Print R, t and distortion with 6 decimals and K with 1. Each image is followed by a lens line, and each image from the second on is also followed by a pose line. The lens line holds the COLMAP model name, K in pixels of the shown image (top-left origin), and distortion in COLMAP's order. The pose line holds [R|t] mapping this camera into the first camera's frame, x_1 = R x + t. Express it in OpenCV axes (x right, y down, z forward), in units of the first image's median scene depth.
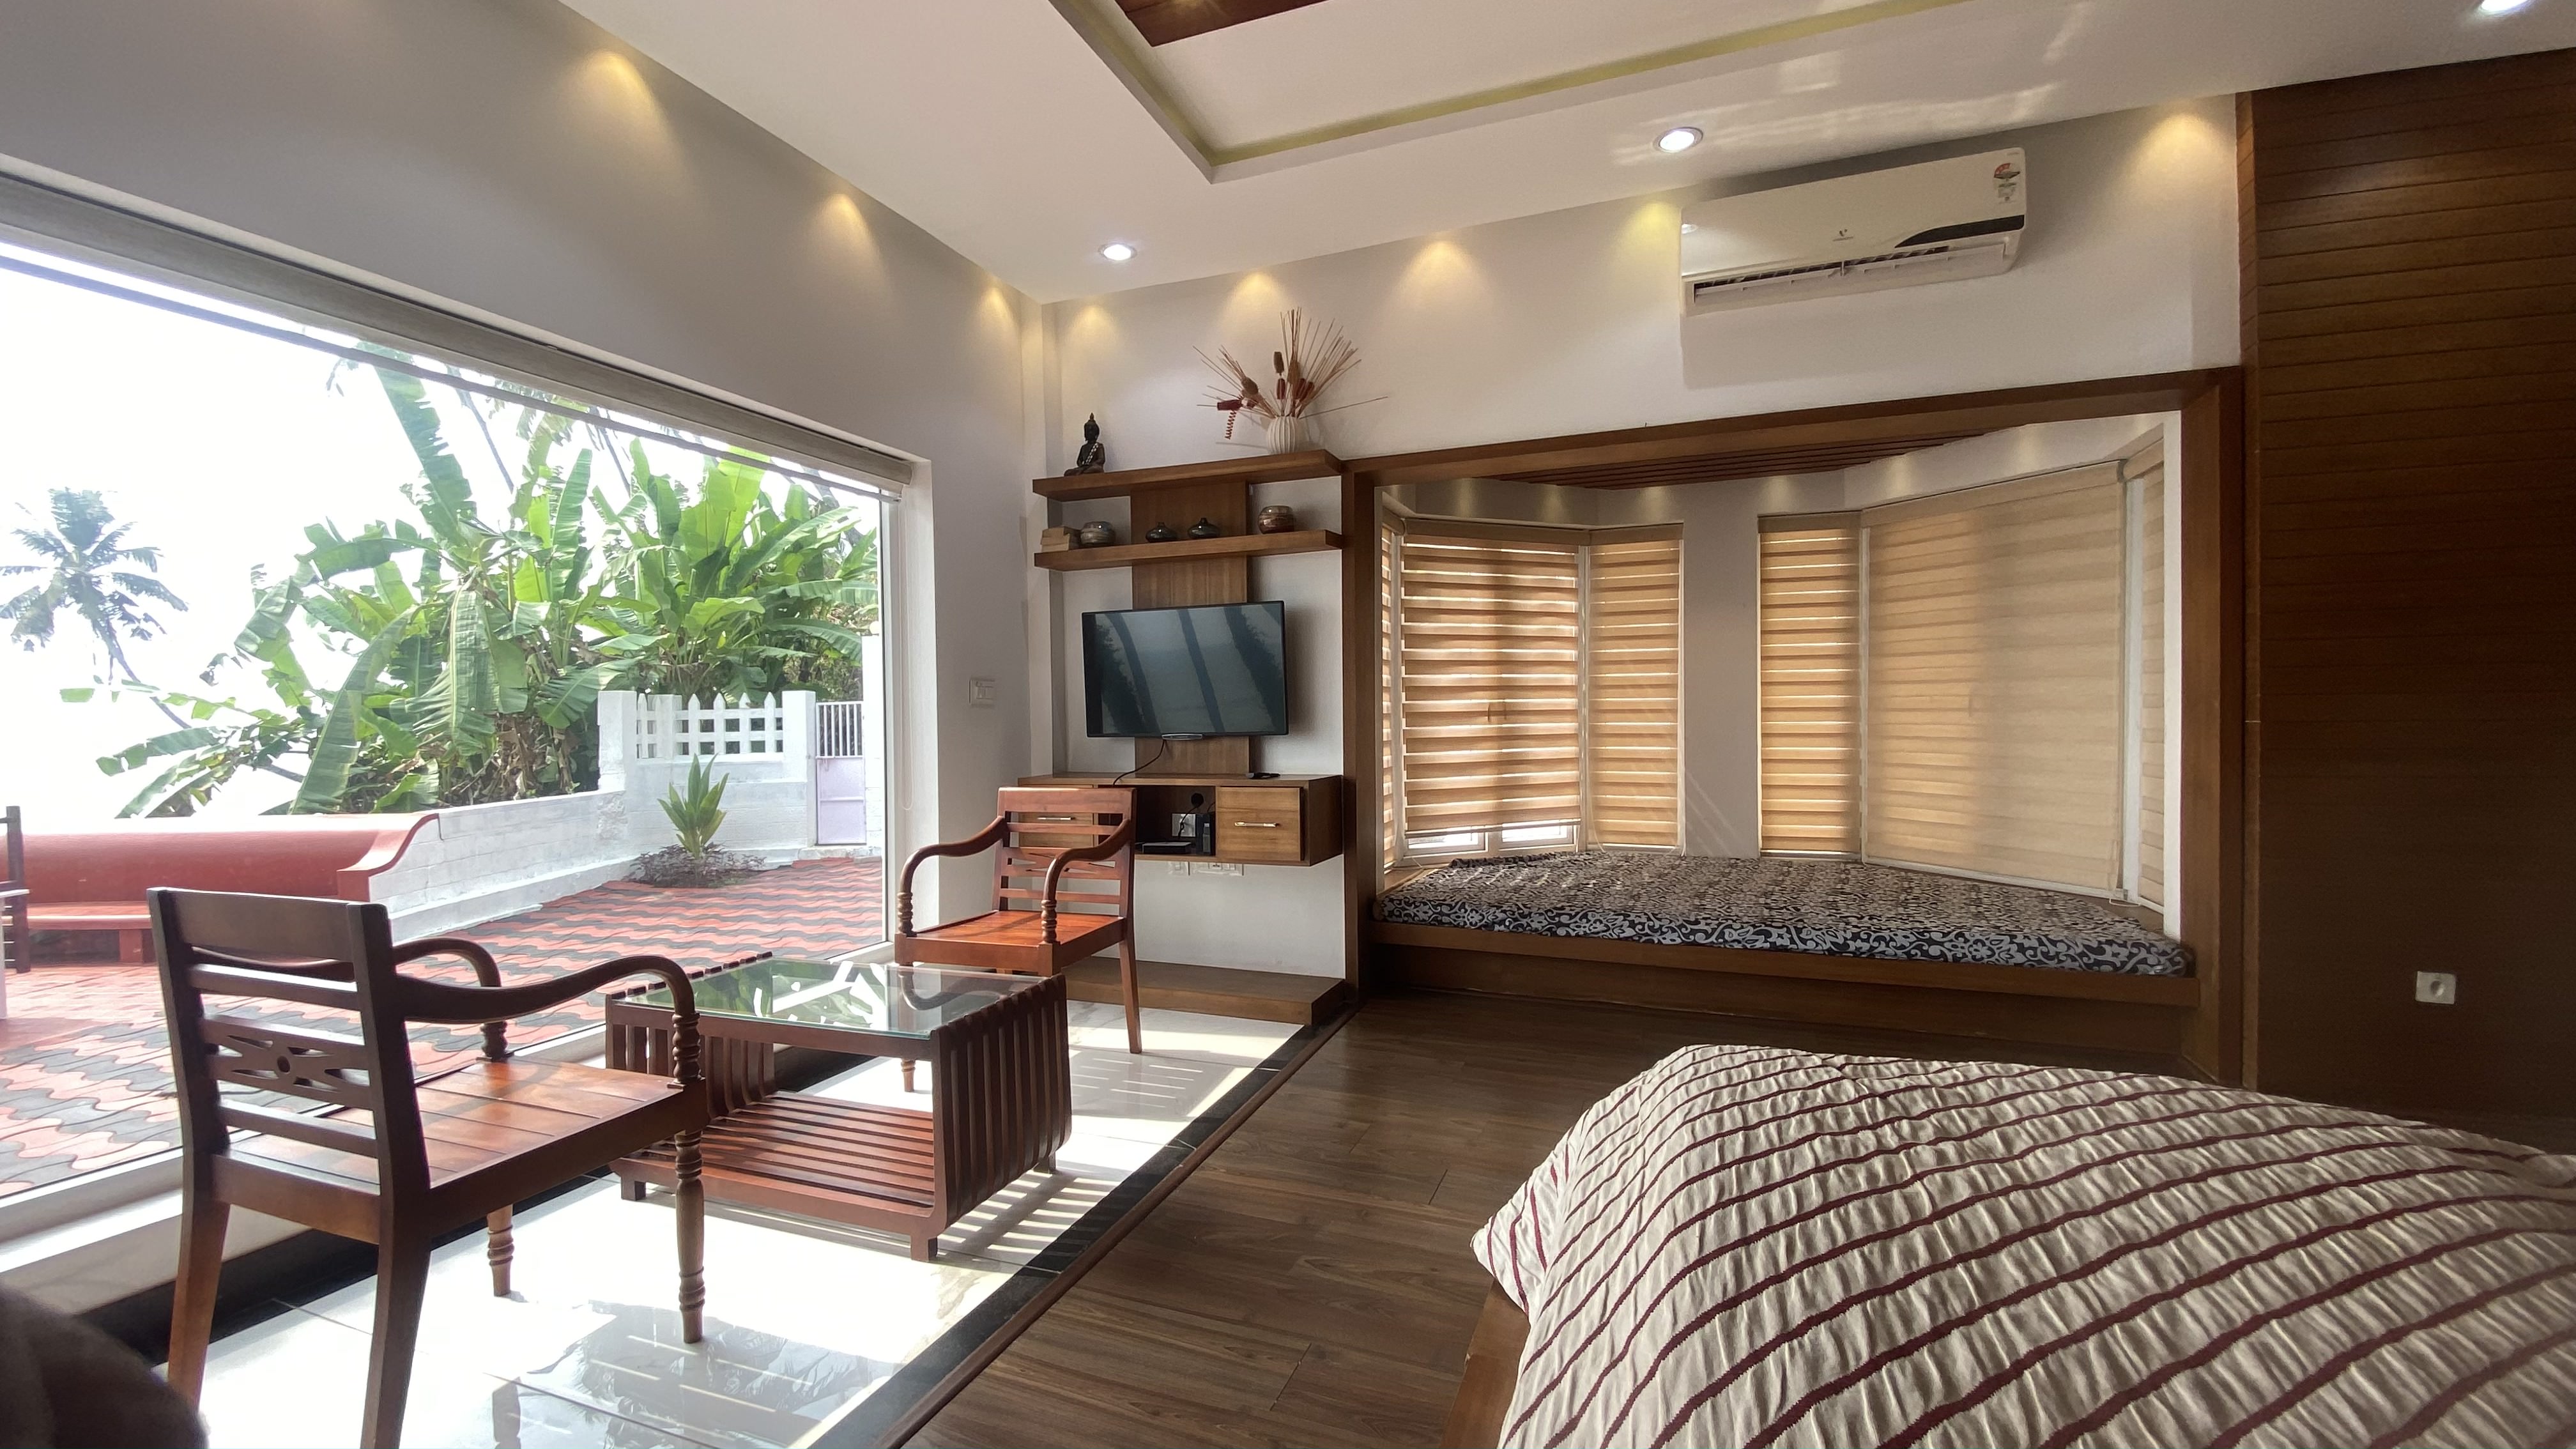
lens RADIAL K [[1051.5, 0, 1278.4], [0, 1051.5, 734.7], [0, 0, 1]] dist [-0.004143, -0.010852]
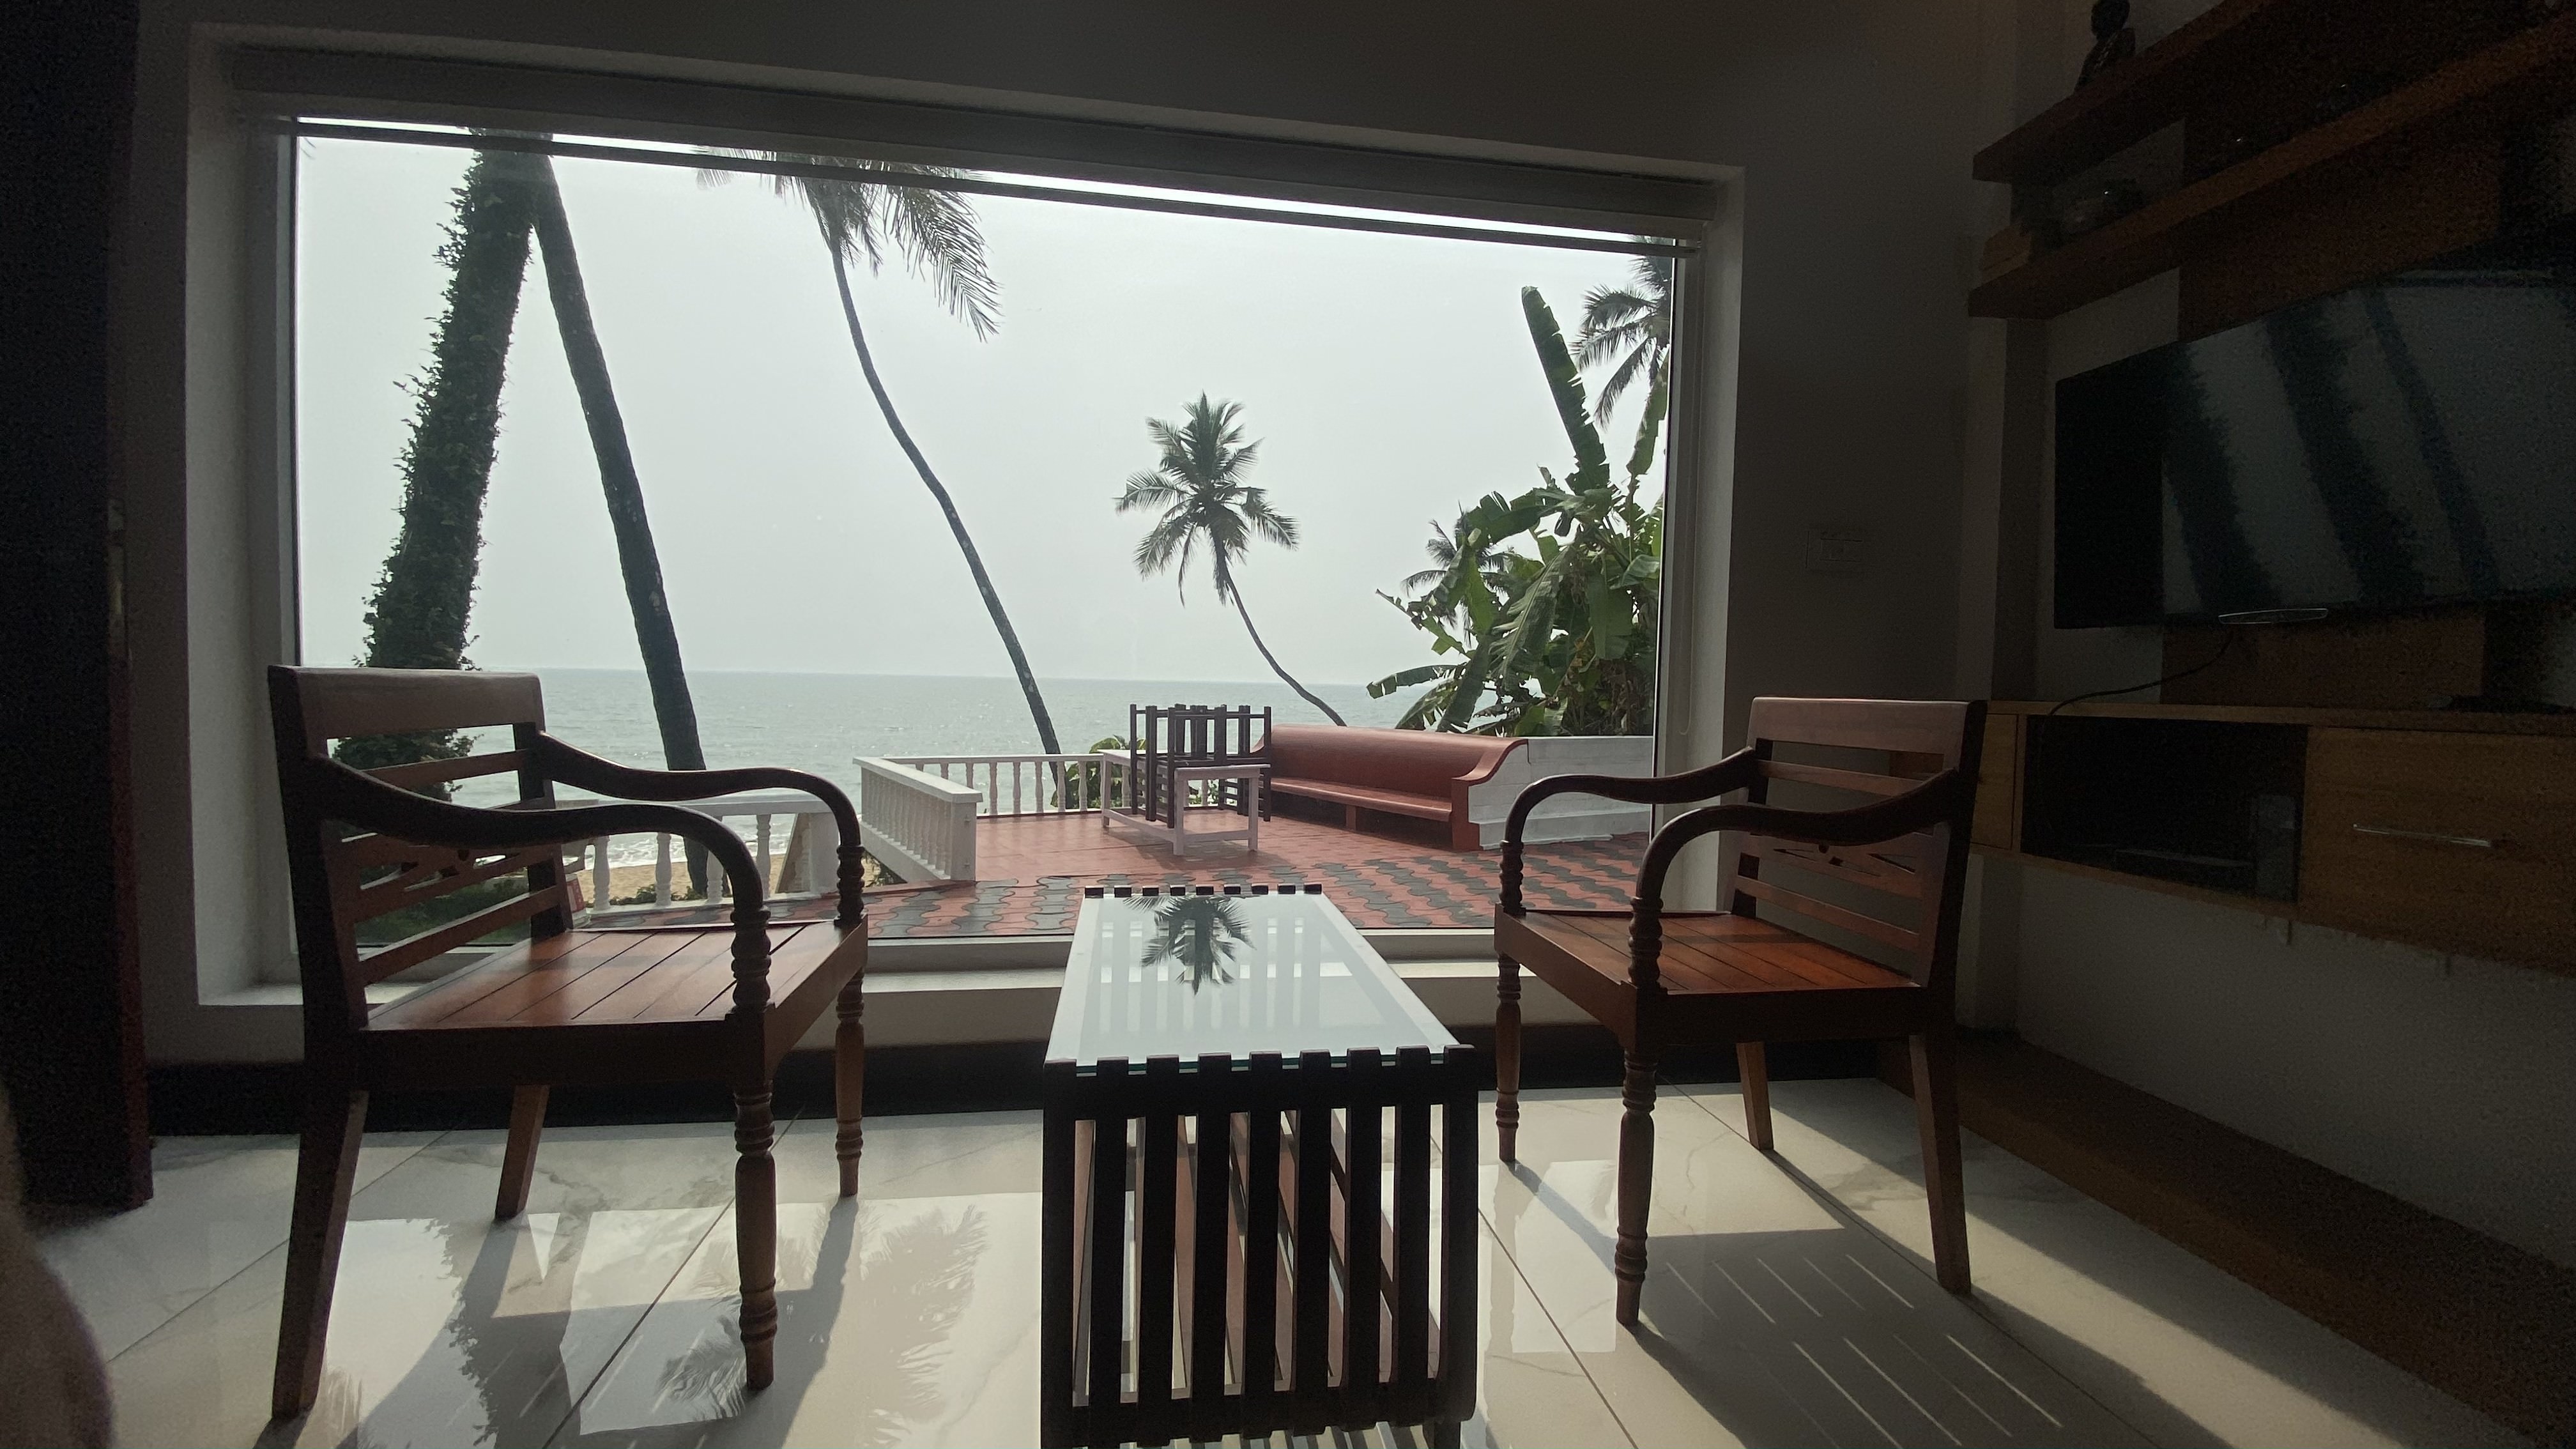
lens RADIAL K [[1051.5, 0, 1275.4], [0, 1051.5, 721.0], [0, 0, 1]] dist [-0.004143, -0.010852]
pose [[0.488642, 0.058324, -0.870533, 0.105495], [-0.044838, 0.998123, 0.041704, 0.060130], [0.871332, 0.018655, 0.490340, 0.588729]]
